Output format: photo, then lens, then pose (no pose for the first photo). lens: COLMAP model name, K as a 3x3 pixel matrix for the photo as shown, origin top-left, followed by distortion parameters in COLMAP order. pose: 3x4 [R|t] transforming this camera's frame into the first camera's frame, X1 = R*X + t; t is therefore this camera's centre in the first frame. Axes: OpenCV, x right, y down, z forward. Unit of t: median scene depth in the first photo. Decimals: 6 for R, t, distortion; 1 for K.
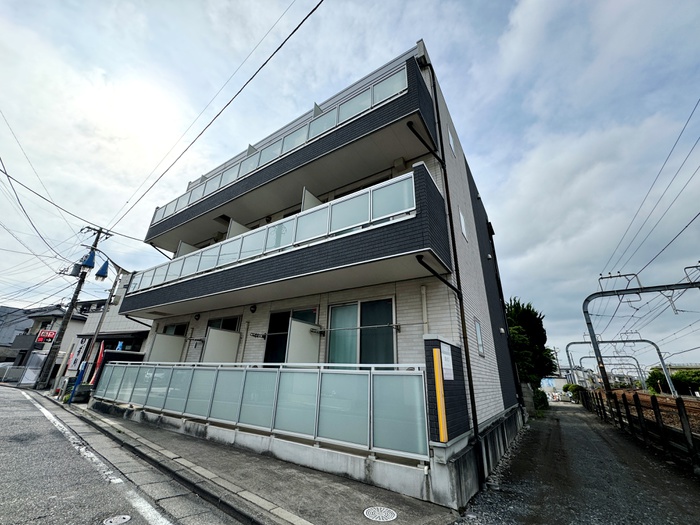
lens RADIAL K [[280.8, 0, 350.0], [0, 280.8, 262.5], [0, 0, 1]] dist [0.000608, -0.000053]
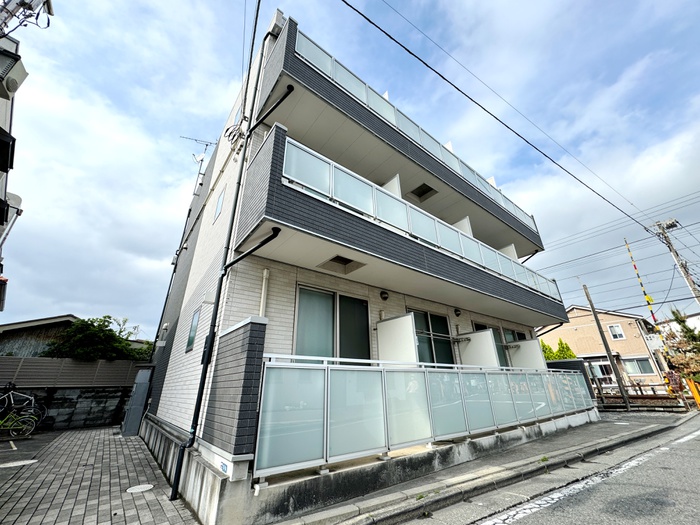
lens RADIAL K [[280.8, 0, 350.0], [0, 280.8, 262.5], [0, 0, 1]] dist [0.000608, -0.000053]
pose [[0.302771, 0.307062, 0.902243, -1.660104], [-0.368486, 0.910772, -0.186310, 0.388290], [-0.878947, -0.276055, 0.388904, 1.173982]]
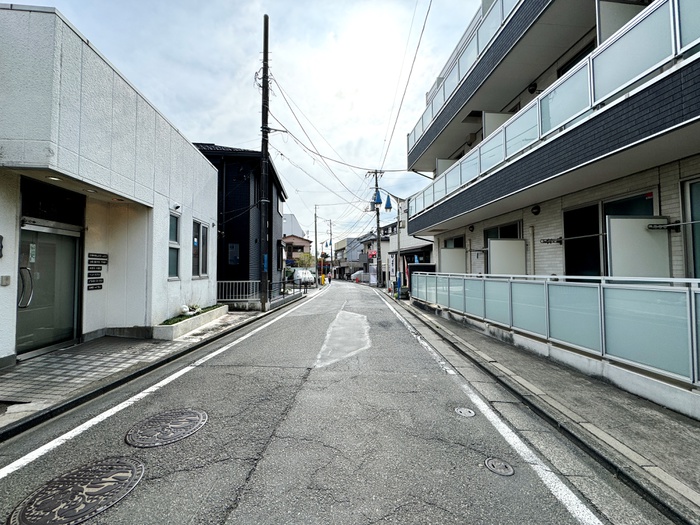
lens RADIAL K [[280.8, 0, 350.0], [0, 280.8, 262.5], [0, 0, 1]] dist [0.000608, -0.000053]
pose [[0.626681, -0.064126, -0.776633, -0.060153], [0.324533, 0.927549, 0.185286, -0.027438], [0.708483, -0.368158, 0.602089, 0.059459]]
